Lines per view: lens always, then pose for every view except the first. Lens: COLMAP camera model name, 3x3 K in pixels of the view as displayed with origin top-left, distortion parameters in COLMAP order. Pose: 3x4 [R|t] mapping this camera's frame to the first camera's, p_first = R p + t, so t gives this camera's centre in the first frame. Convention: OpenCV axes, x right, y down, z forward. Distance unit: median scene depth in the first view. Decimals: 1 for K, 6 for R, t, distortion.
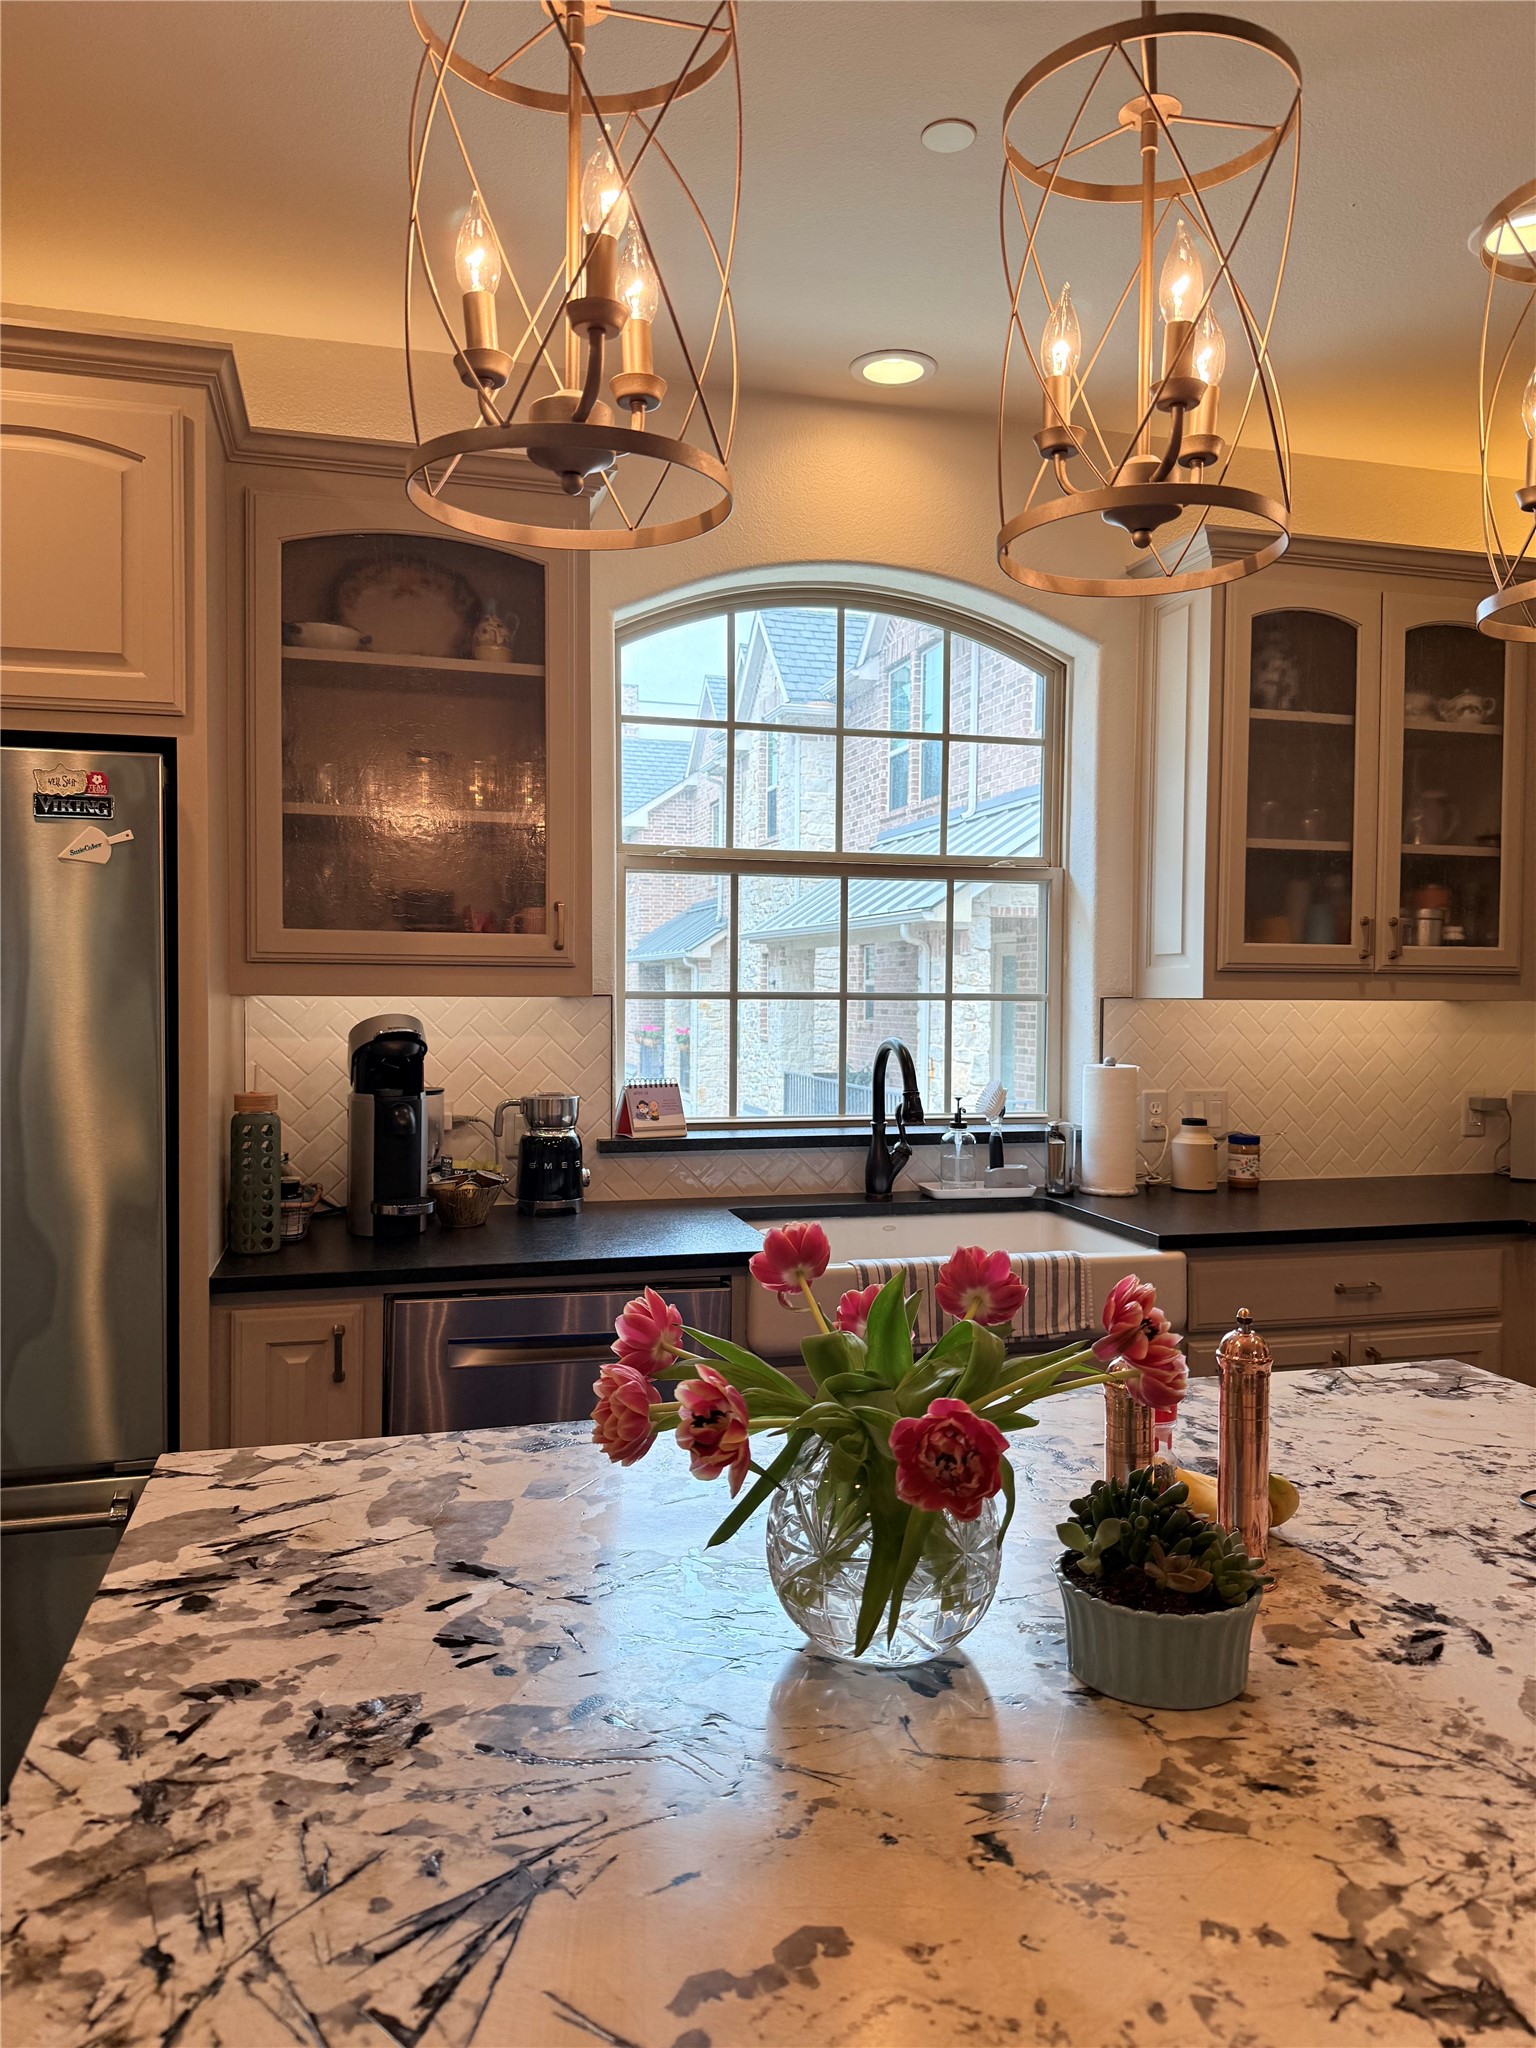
lens RADIAL K [[1430.9, 0, 784.1], [0, 1430.9, 1027.9], [0, 0, 1]] dist [0.041732, -0.046864]
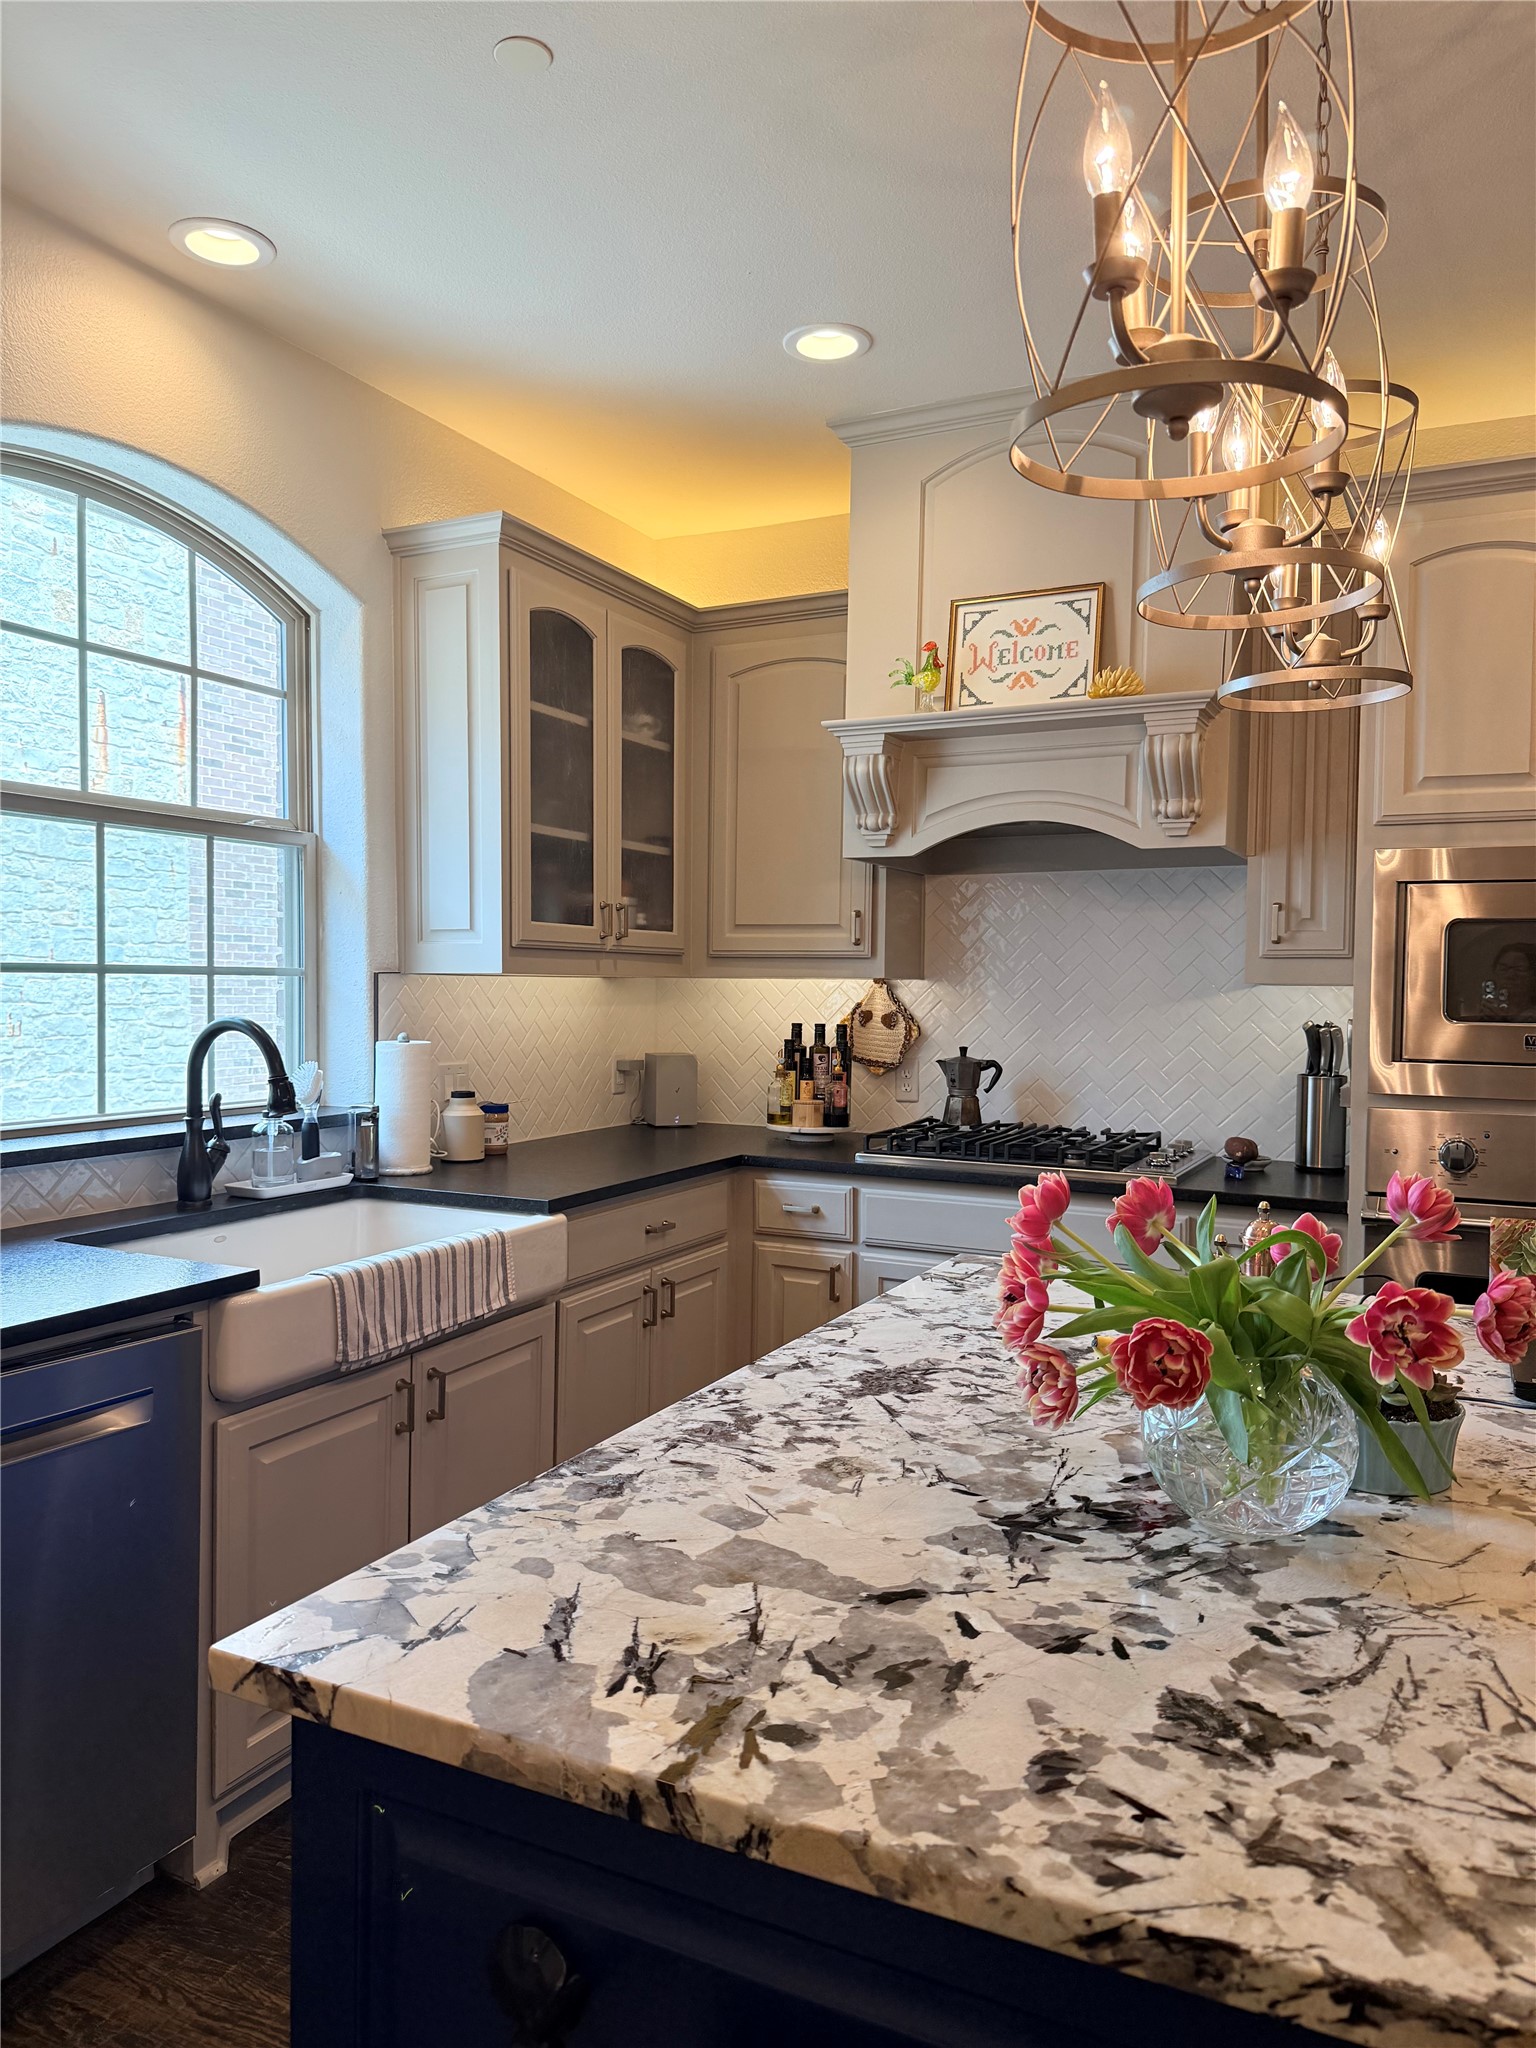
lens RADIAL K [[1430.9, 0, 715.6], [0, 1430.9, 1029.7], [0, 0, 1]] dist [0.041732, -0.046864]
pose [[0.672466, -0.027025, 0.739634, -0.431242], [0.019012, 0.999634, 0.019240, 0.003432], [-0.739884, 0.001124, 0.672734, 0.222154]]
